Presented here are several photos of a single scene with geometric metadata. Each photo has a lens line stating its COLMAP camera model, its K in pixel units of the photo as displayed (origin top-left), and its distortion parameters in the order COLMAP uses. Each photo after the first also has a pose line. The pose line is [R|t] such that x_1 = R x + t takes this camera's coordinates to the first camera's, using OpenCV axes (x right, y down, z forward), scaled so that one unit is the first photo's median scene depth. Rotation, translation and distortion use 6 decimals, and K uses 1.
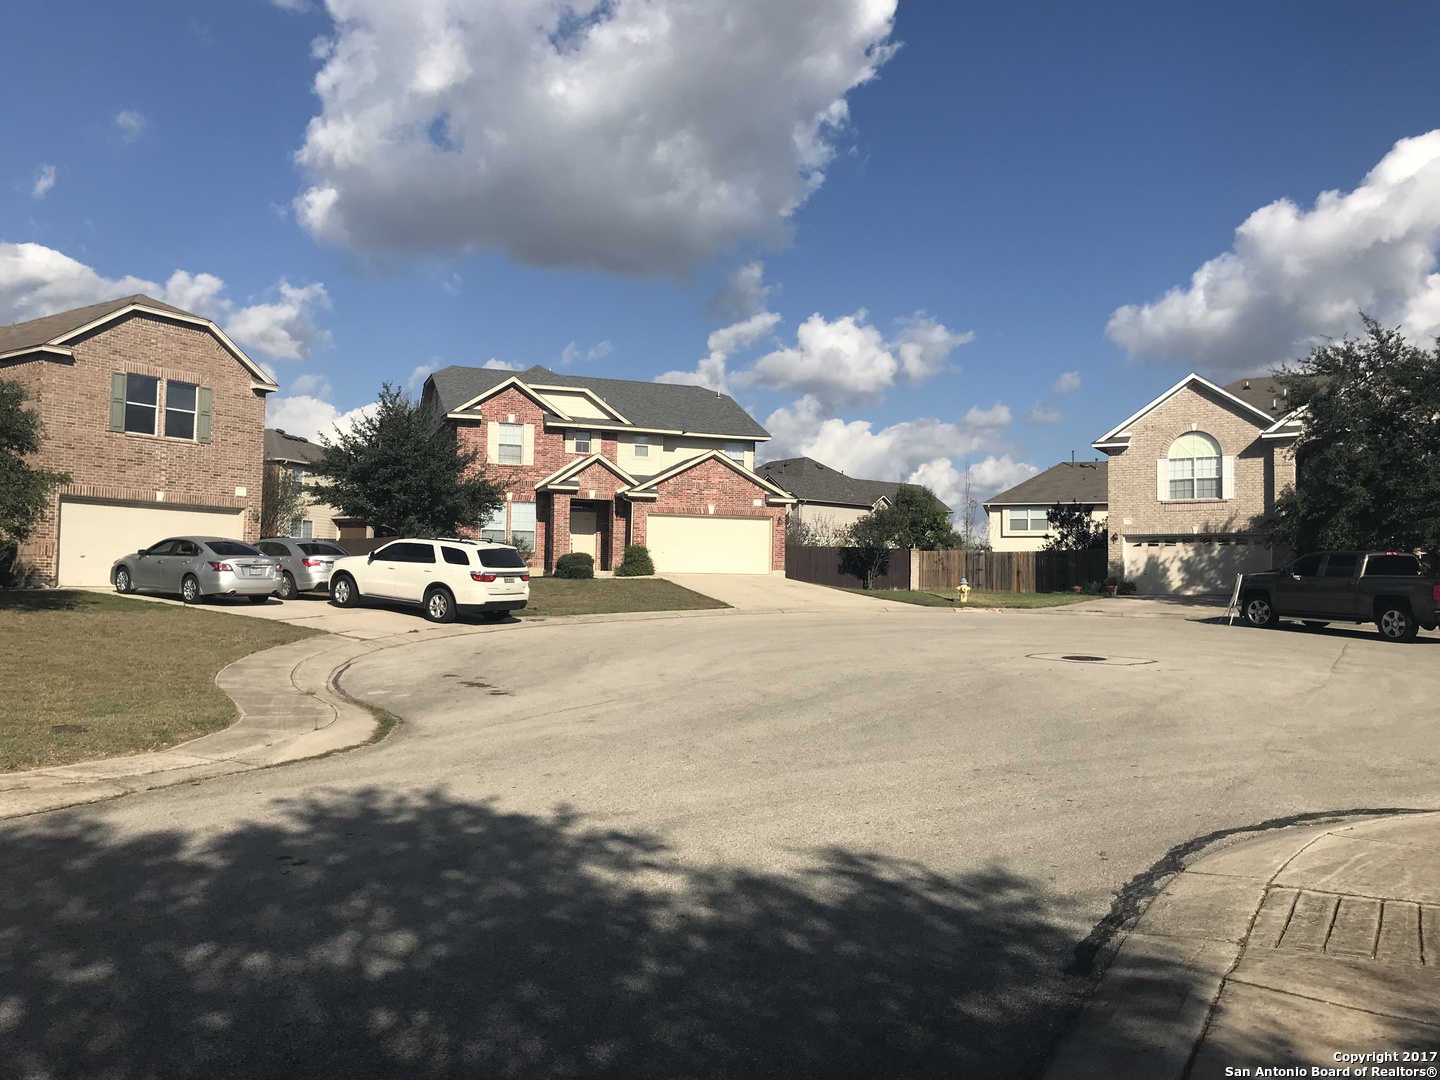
lens RADIAL K [[1174.5, 0, 720.8], [0, 1174.5, 544.0], [0, 0, 1]] dist [0.023360, -0.033861]
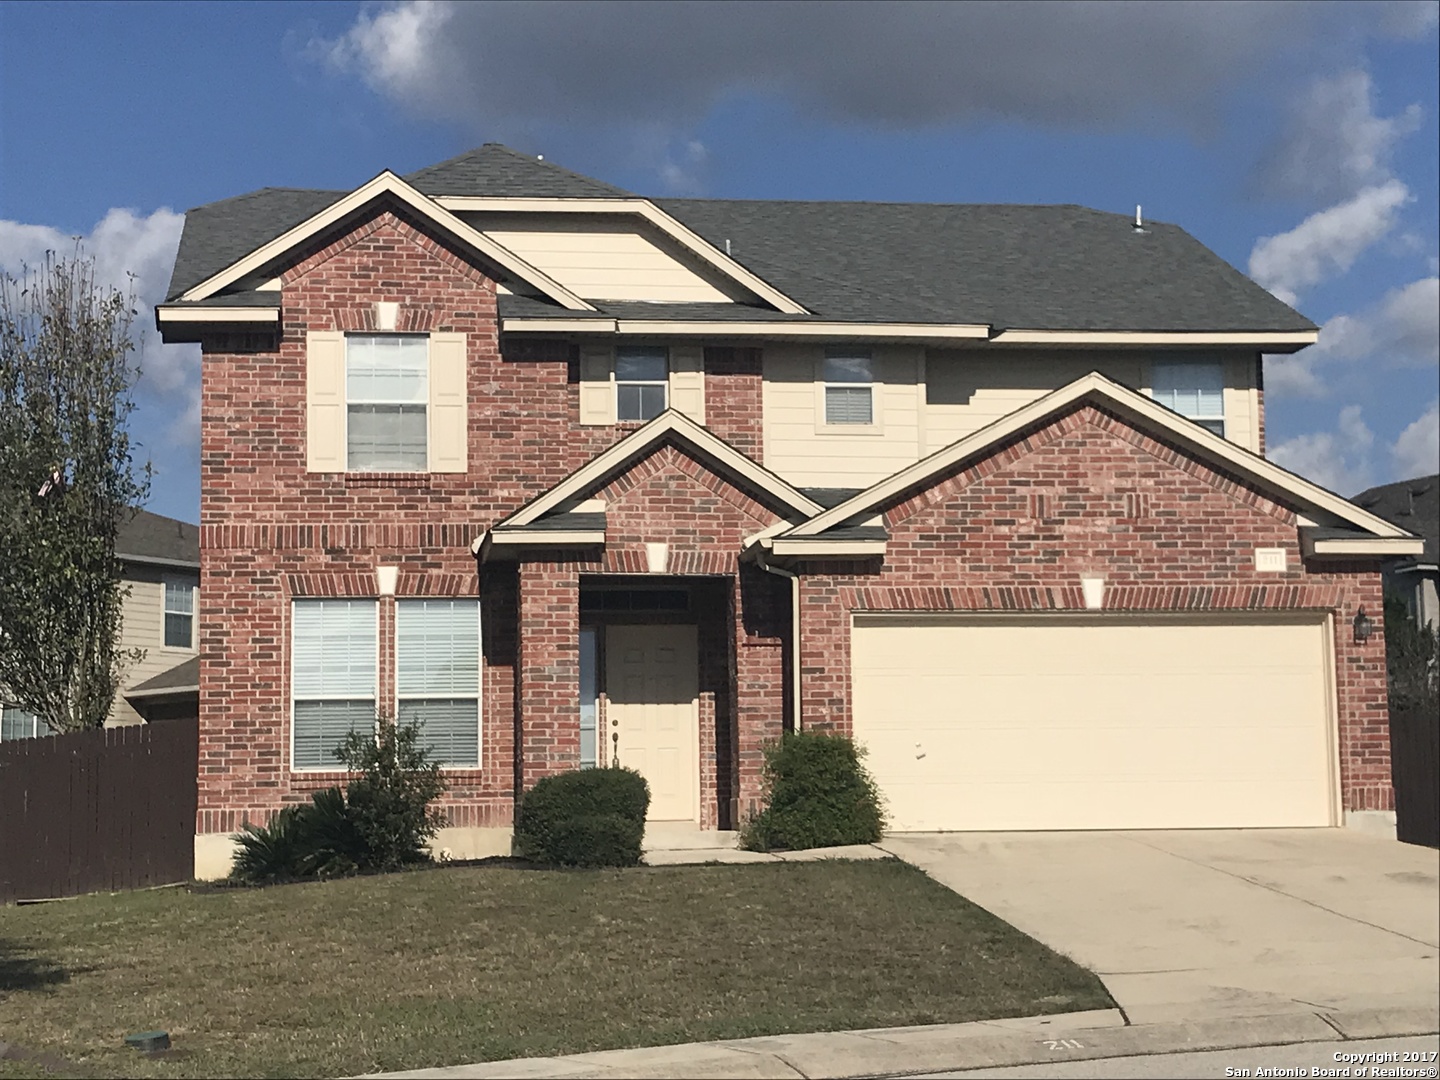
lens RADIAL K [[2395.1, 0, 727.7], [0, 2395.1, 529.6], [0, 0, 1]] dist [0.079230, 0.000000]
pose [[0.968445, -0.055664, -0.242932, 0.046210], [0.035272, 0.995540, -0.087502, 0.001748], [0.246719, 0.076173, 0.966089, 0.438384]]
